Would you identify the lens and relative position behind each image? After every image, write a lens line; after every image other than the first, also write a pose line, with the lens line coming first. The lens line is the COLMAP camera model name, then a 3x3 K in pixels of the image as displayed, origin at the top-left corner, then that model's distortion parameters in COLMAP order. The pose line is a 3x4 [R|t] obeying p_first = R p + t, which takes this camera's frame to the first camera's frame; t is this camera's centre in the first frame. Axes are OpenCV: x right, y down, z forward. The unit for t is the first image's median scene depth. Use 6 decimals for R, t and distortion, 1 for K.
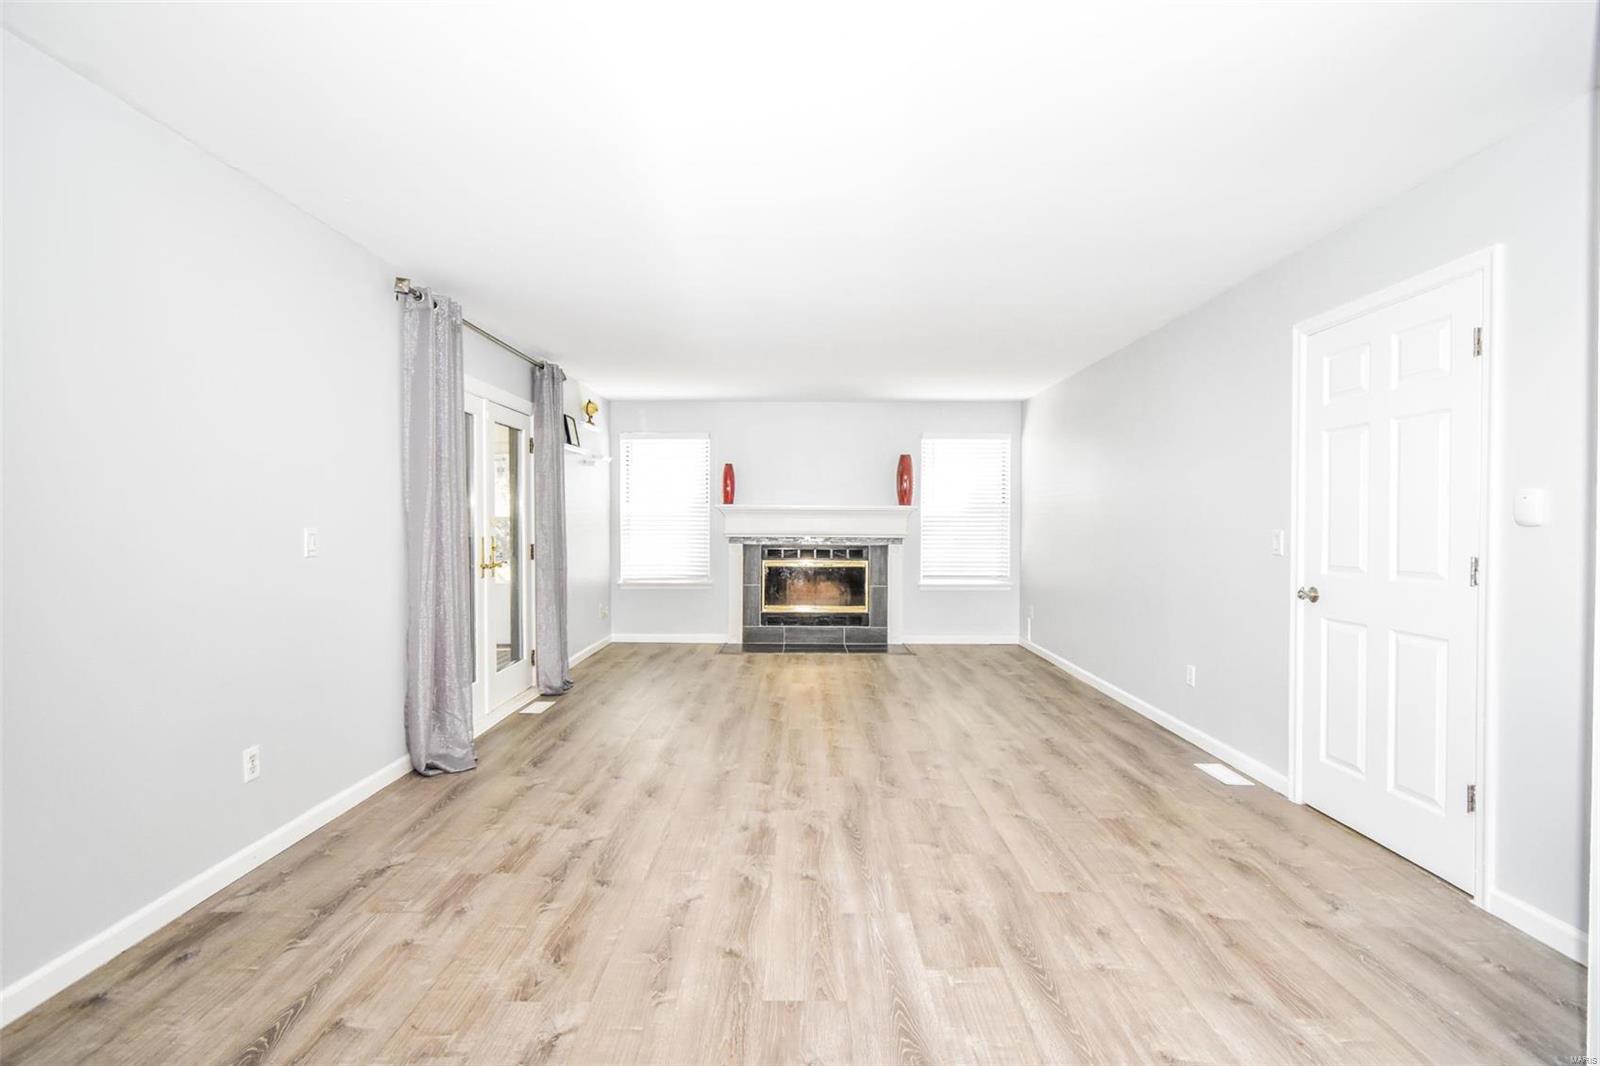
lens RADIAL K [[703.6, 0, 792.6], [0, 703.6, 534.7], [0, 0, 1]] dist [0.000741, -0.001697]
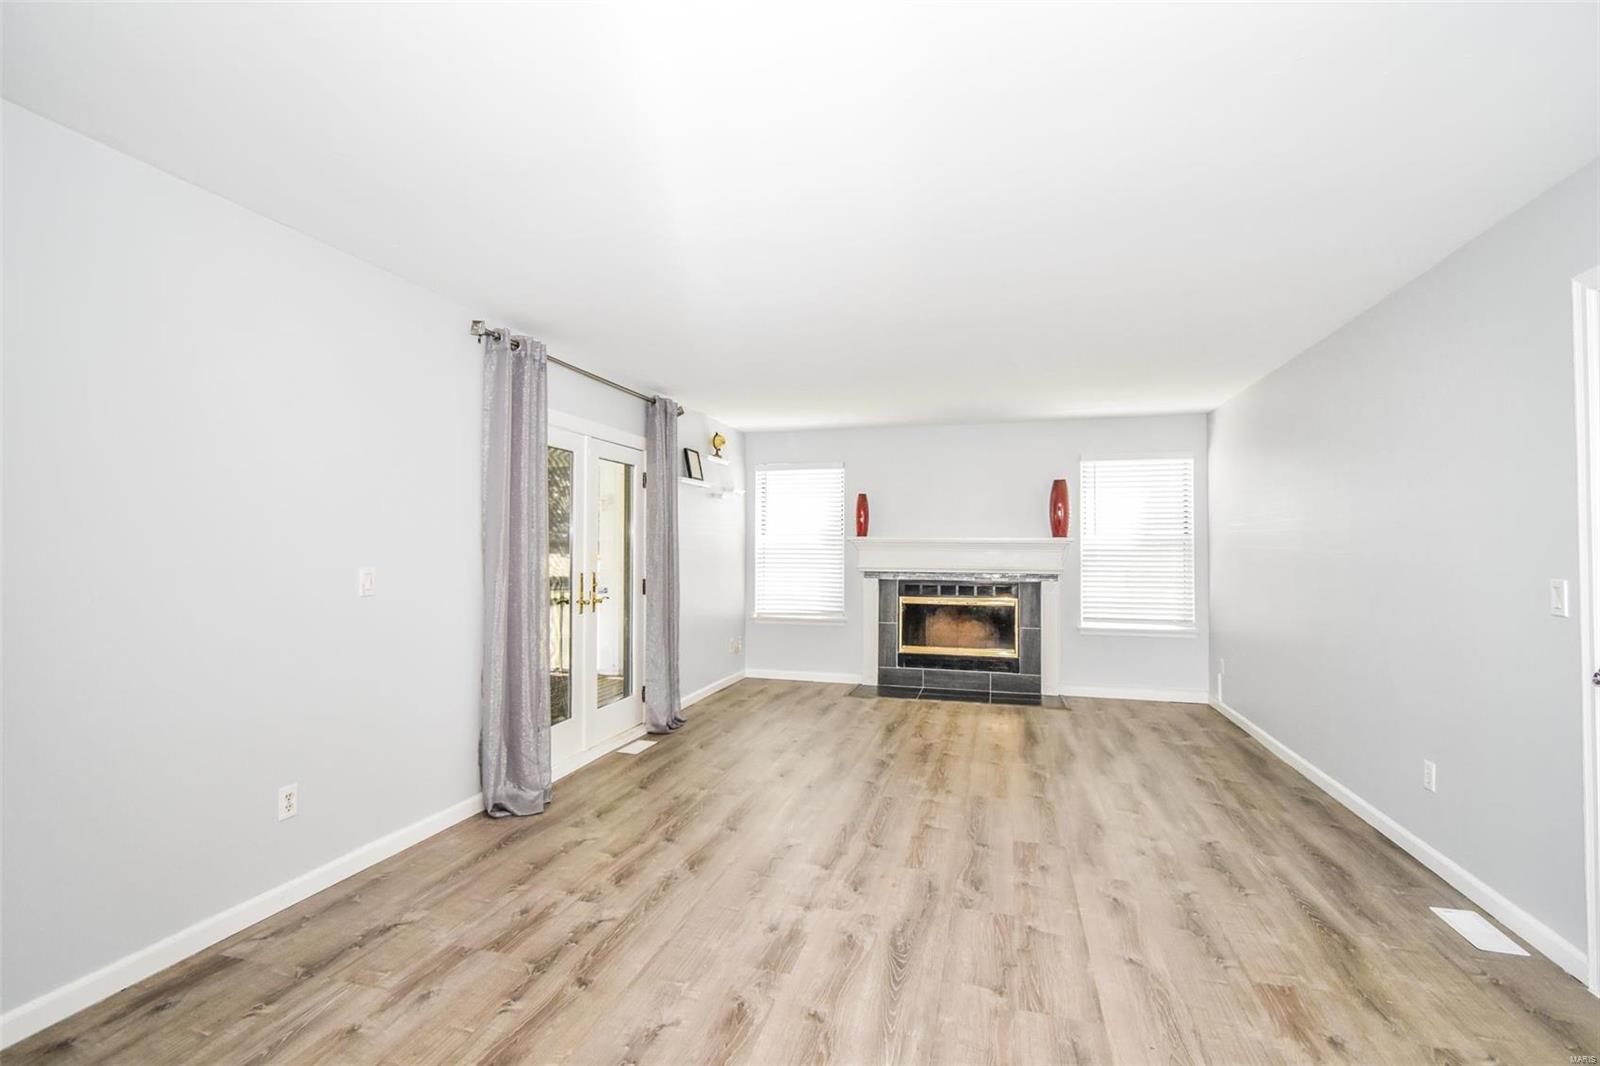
lens RADIAL K [[703.6, 0, 792.6], [0, 703.6, 534.7], [0, 0, 1]] dist [0.000741, -0.001697]
pose [[0.965433, -0.004431, -0.260614, 0.093722], [-0.006085, 0.999200, -0.039529, -0.011054], [0.260581, 0.039748, 0.964633, 0.093123]]
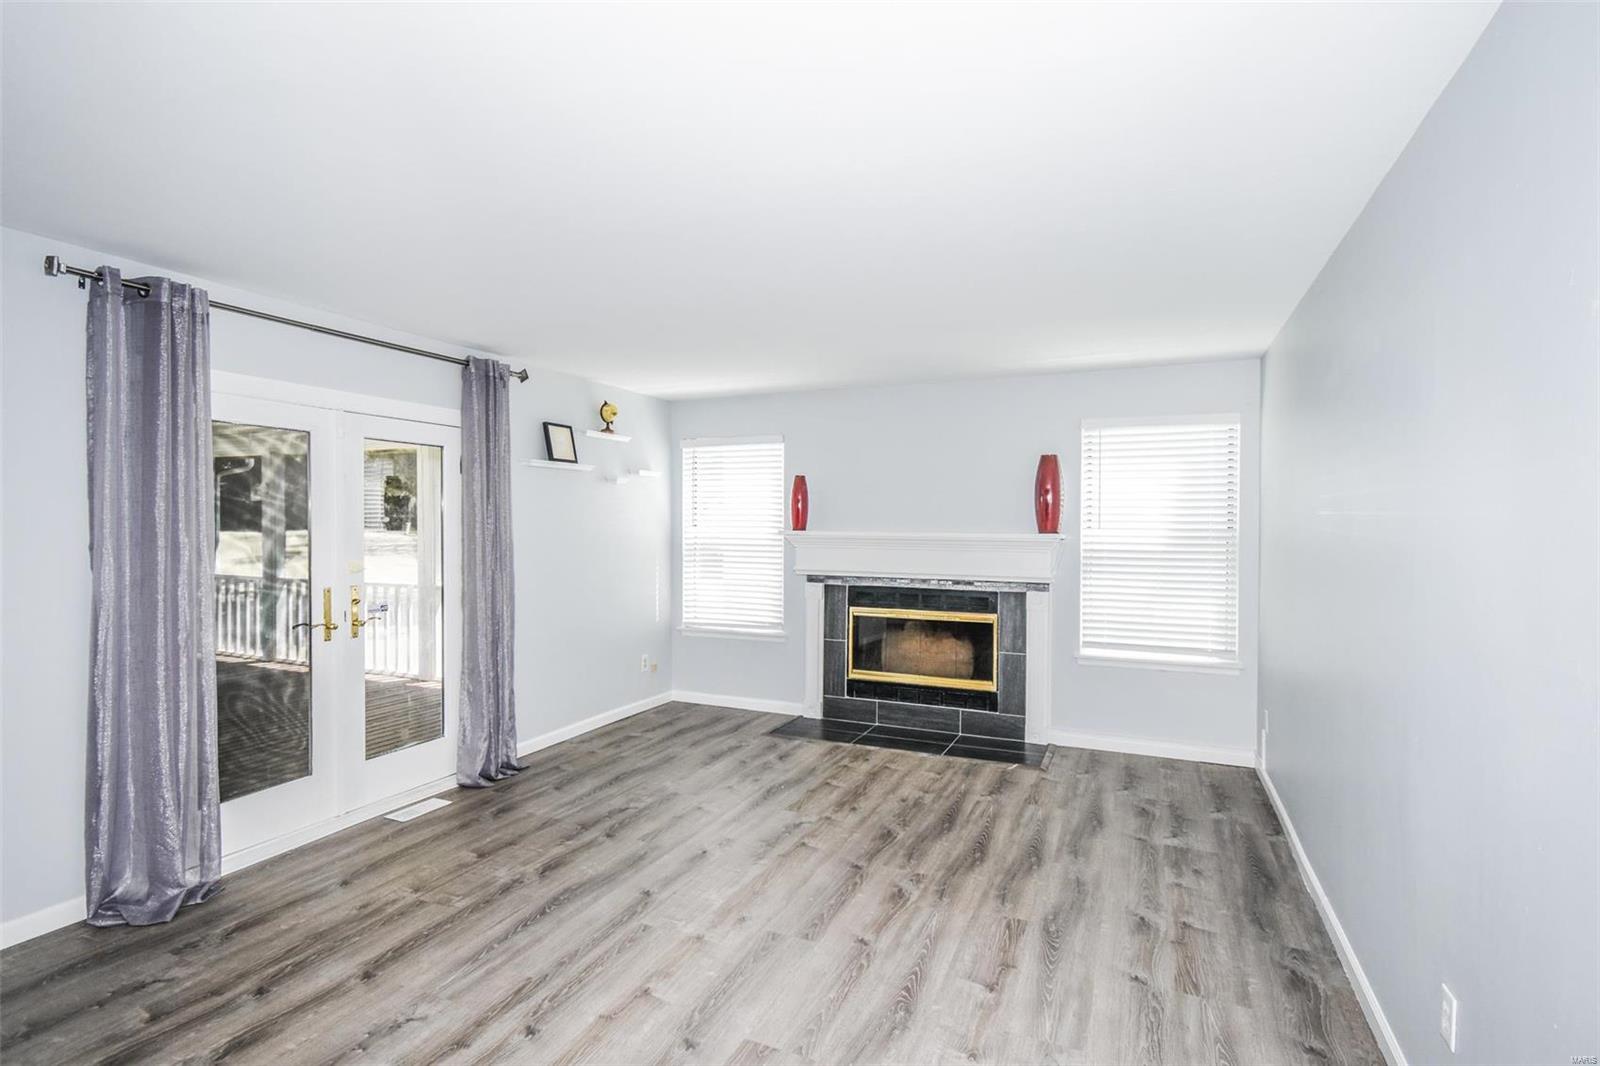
lens RADIAL K [[770.5, 0, 774.6], [0, 770.5, 543.3], [0, 0, 1]] dist [-0.001413, -0.000676]
pose [[0.919280, 0.008504, -0.393512, 0.292126], [-0.008521, 0.999962, 0.001703, -0.044142], [0.393511, 0.001788, 0.919318, 0.351046]]
